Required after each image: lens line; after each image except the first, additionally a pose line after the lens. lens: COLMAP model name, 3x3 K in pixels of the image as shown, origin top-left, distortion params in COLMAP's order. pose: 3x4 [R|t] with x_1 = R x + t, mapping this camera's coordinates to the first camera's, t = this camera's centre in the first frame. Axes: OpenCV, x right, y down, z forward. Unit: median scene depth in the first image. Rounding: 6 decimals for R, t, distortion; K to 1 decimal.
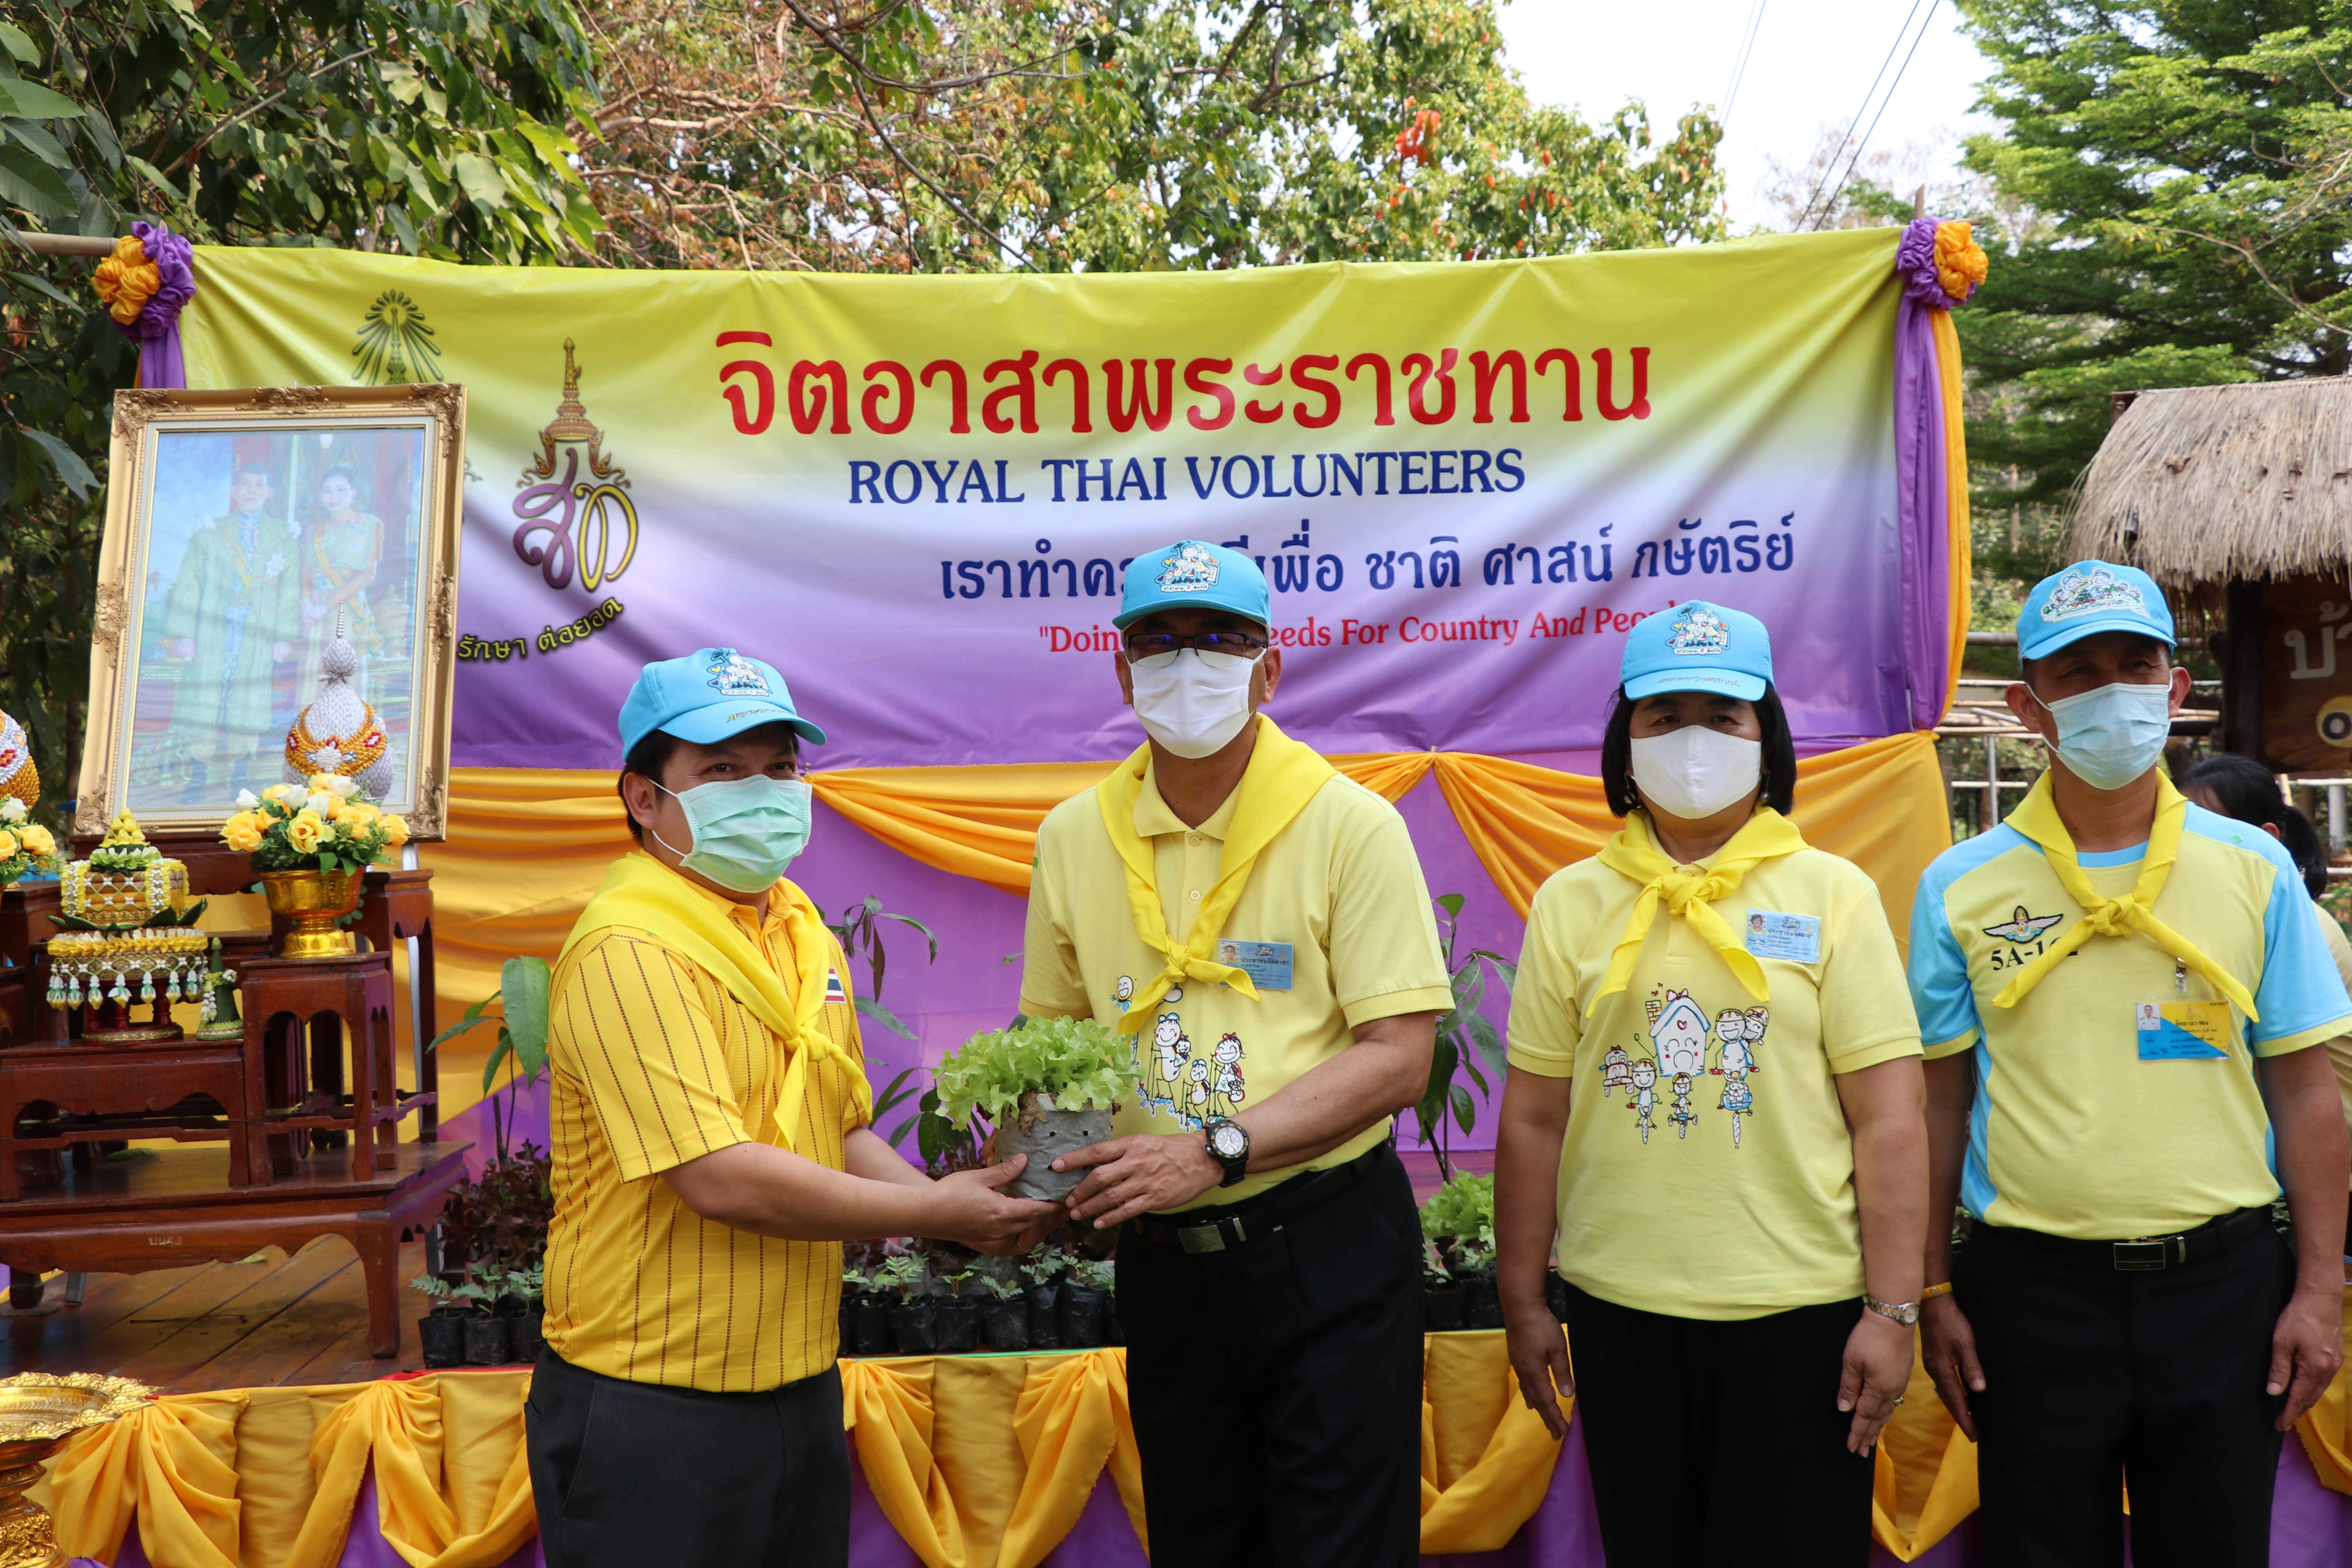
lens RADIAL K [[2823.7, 0, 1165.5], [0, 2823.7, 732.3], [0, 0, 1]] dist [0.163247, -0.552203]
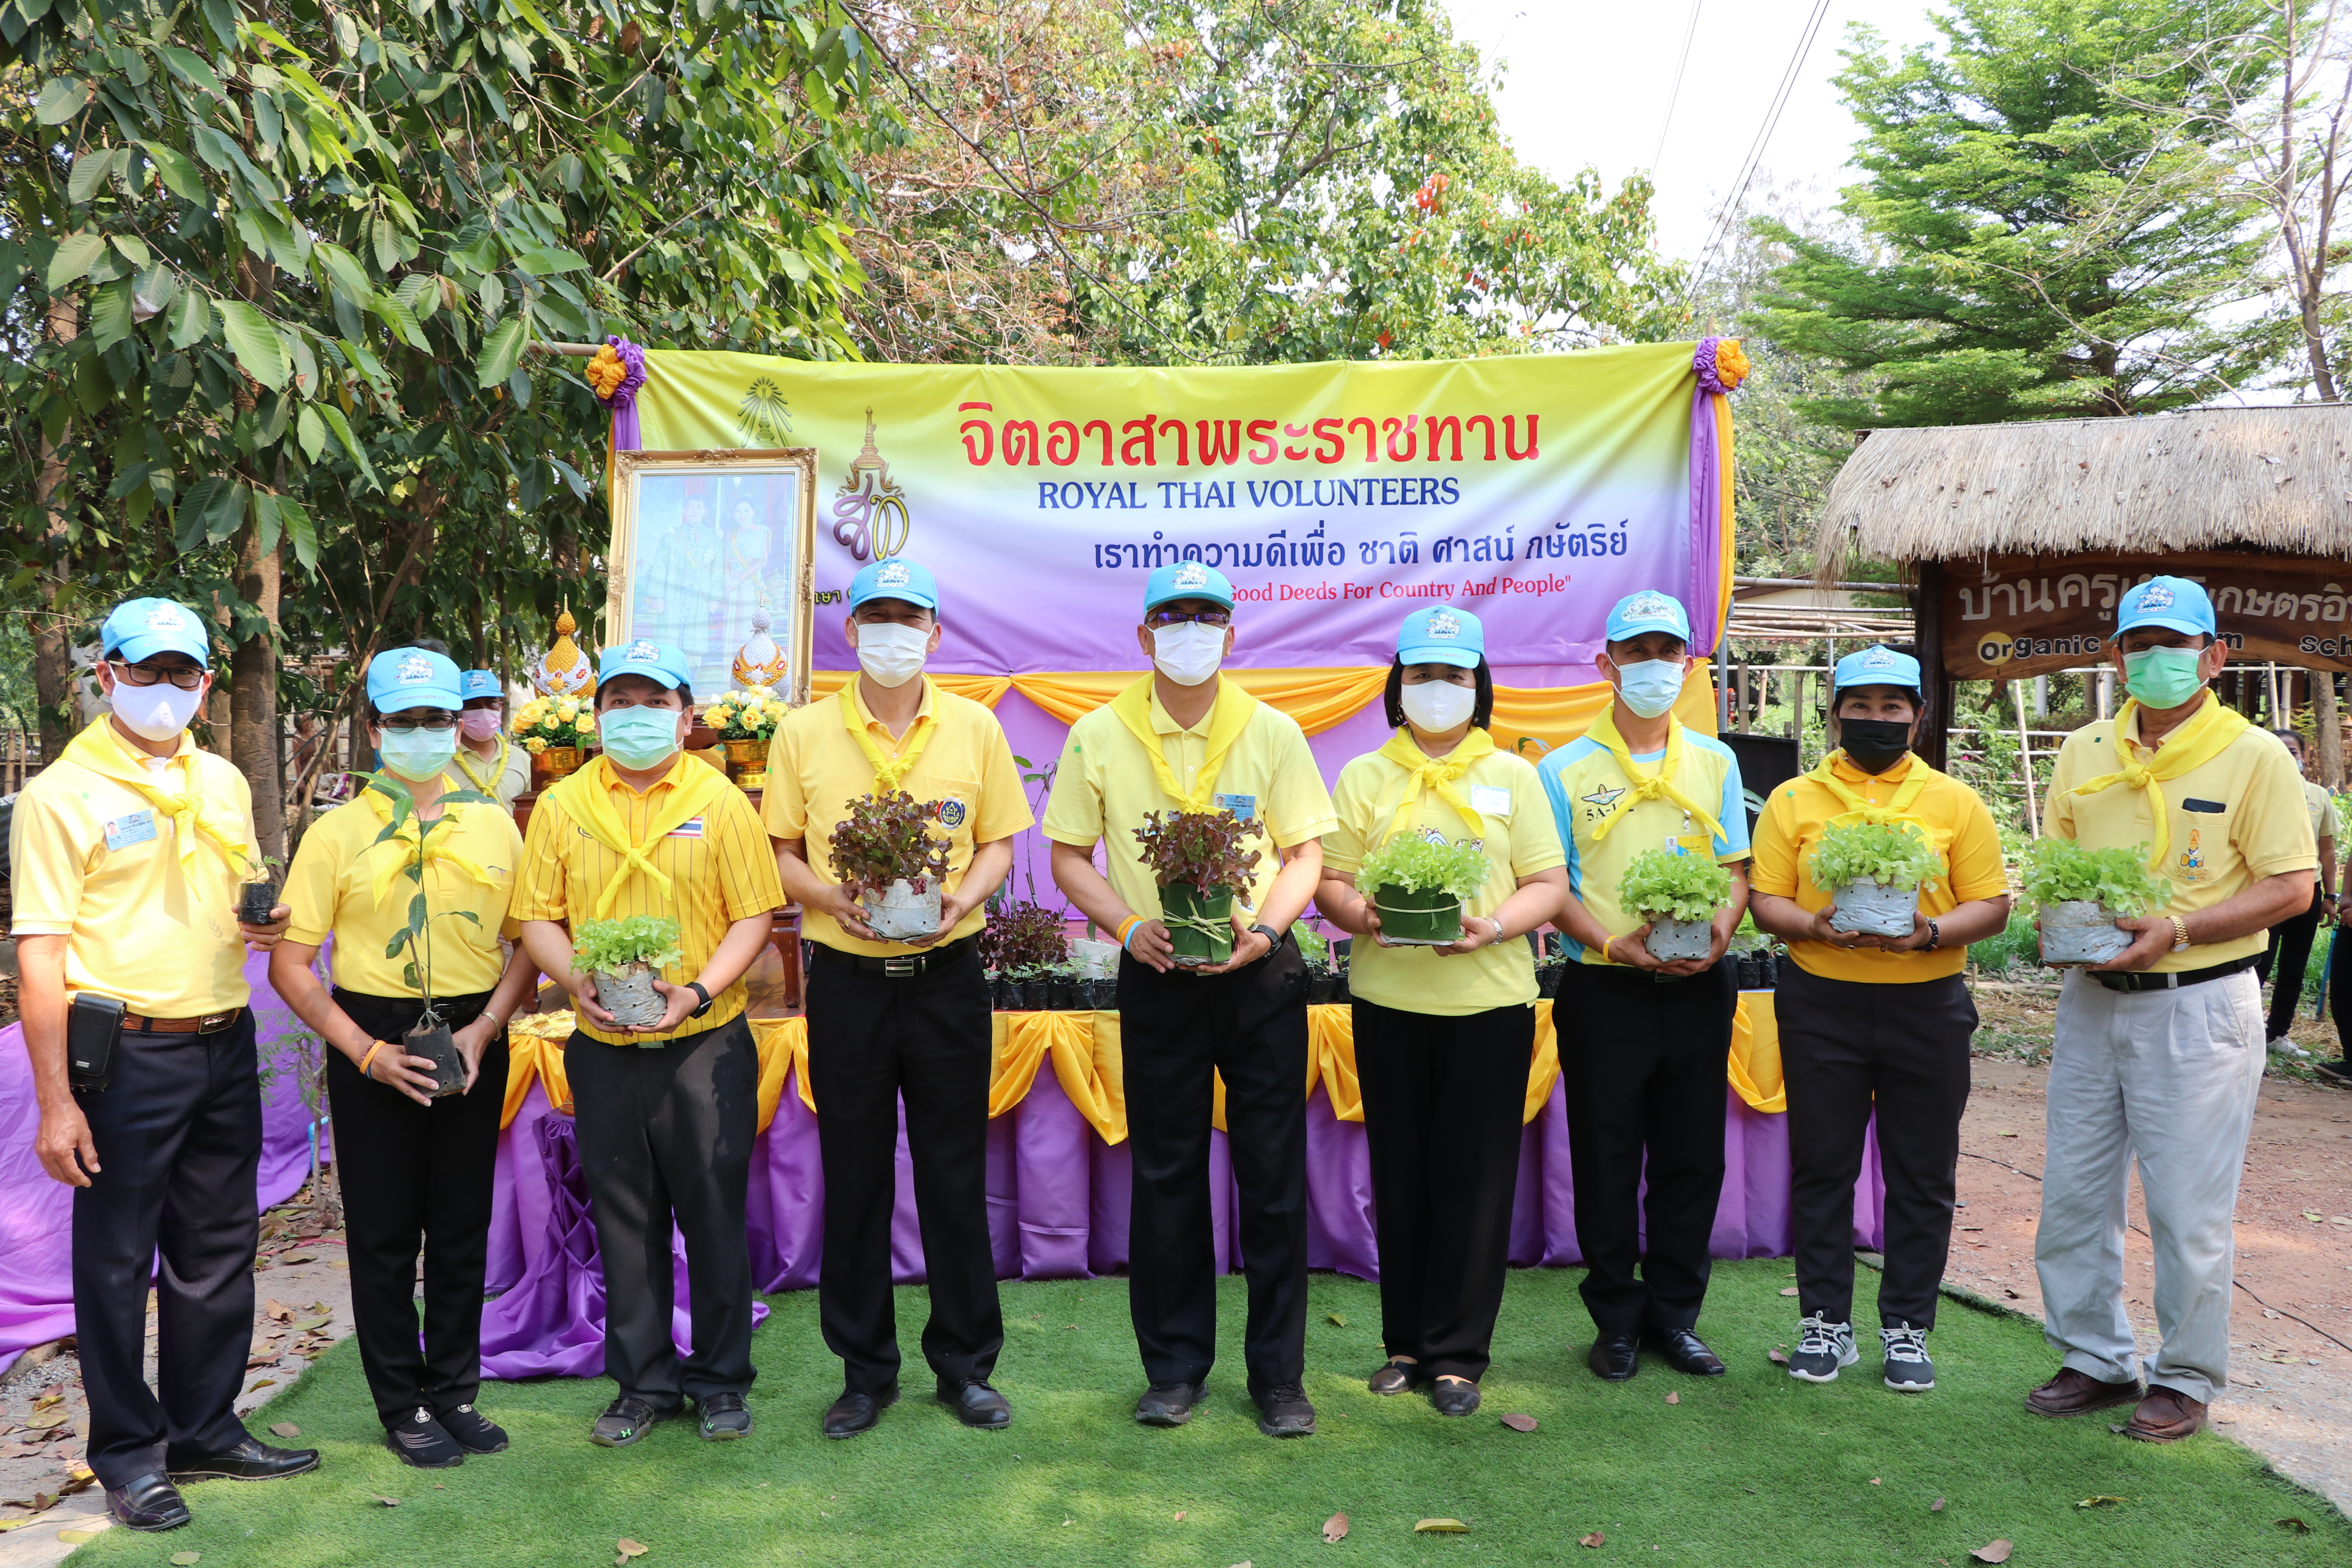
lens RADIAL K [[2177.4, 0, 1175.7], [0, 2177.4, 641.1], [0, 0, 1]] dist [-0.008919, -0.002438]
pose [[0.999386, 0.012513, -0.032714, 0.008037], [-0.012021, 0.999812, 0.015182, -0.024625], [0.032898, -0.014780, 0.999349, -0.235789]]
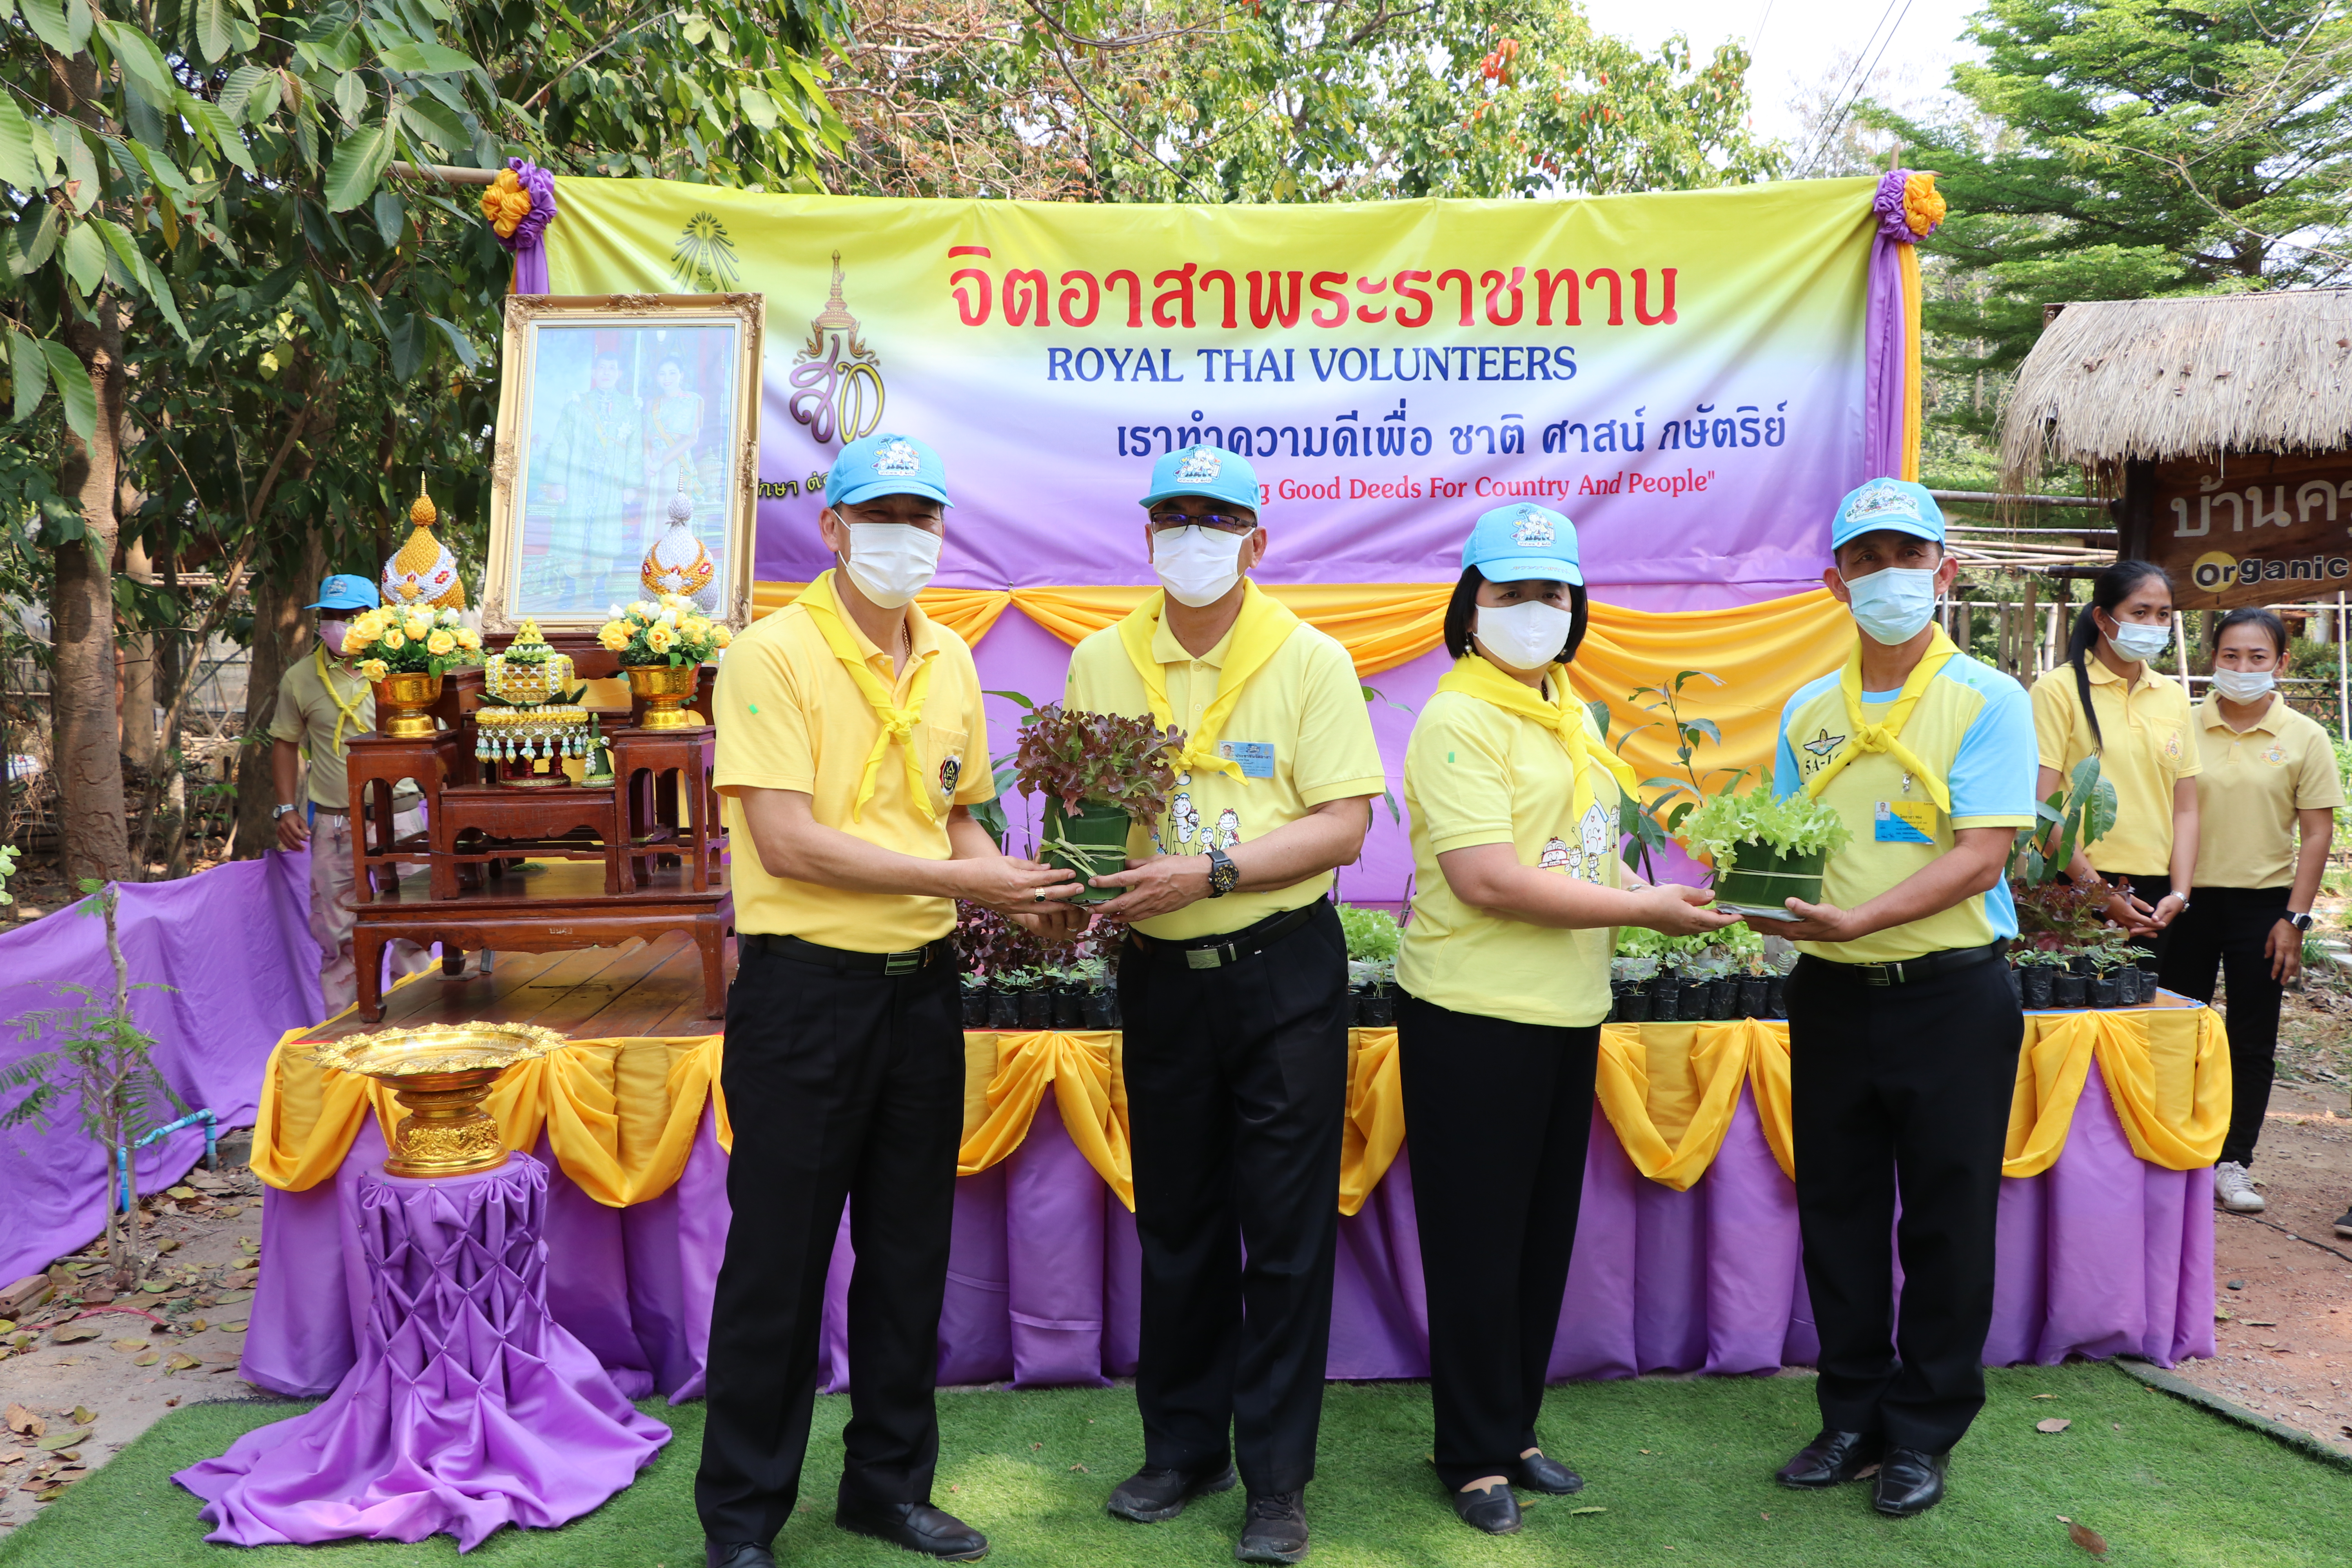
lens RADIAL K [[2431.3, 0, 1181.3], [0, 2431.3, 594.6], [0, 0, 1]] dist [-0.010153, 0.011162]
pose [[0.998845, 0.022172, -0.042628, -0.001688], [-0.020999, 0.999394, 0.027762, -0.015379], [0.043218, -0.026835, 0.998705, -0.101021]]
